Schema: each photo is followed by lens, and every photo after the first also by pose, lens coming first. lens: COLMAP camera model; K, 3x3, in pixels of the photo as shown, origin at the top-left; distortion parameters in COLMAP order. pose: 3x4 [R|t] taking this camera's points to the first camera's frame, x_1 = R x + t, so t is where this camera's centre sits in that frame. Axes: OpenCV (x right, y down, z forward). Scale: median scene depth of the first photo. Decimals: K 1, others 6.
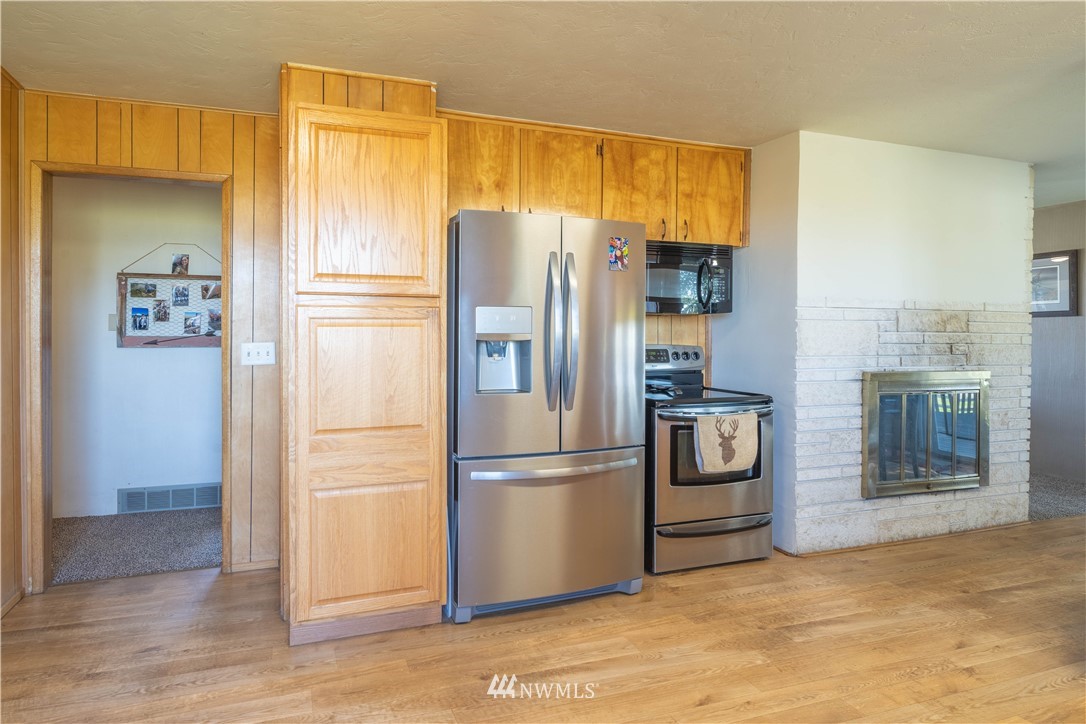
lens RADIAL K [[590.7, 0, 555.2], [0, 590.7, 331.4], [0, 0, 1]] dist [-0.000835, 0.000073]
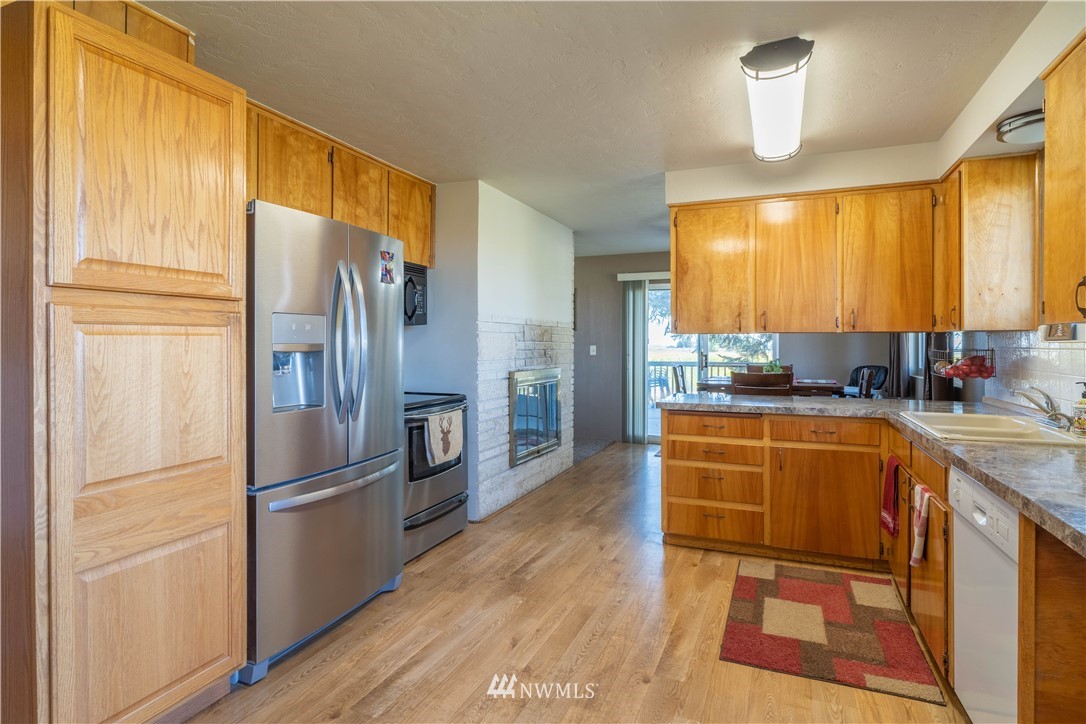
lens RADIAL K [[551.0, 0, 545.3], [0, 551.0, 339.6], [0, 0, 1]] dist [-0.000609, -0.000276]
pose [[0.677293, 0.000838, 0.735713, -0.402492], [0.001122, 0.999997, -0.002172, -0.000543], [-0.735713, 0.002297, 0.677290, 0.129709]]
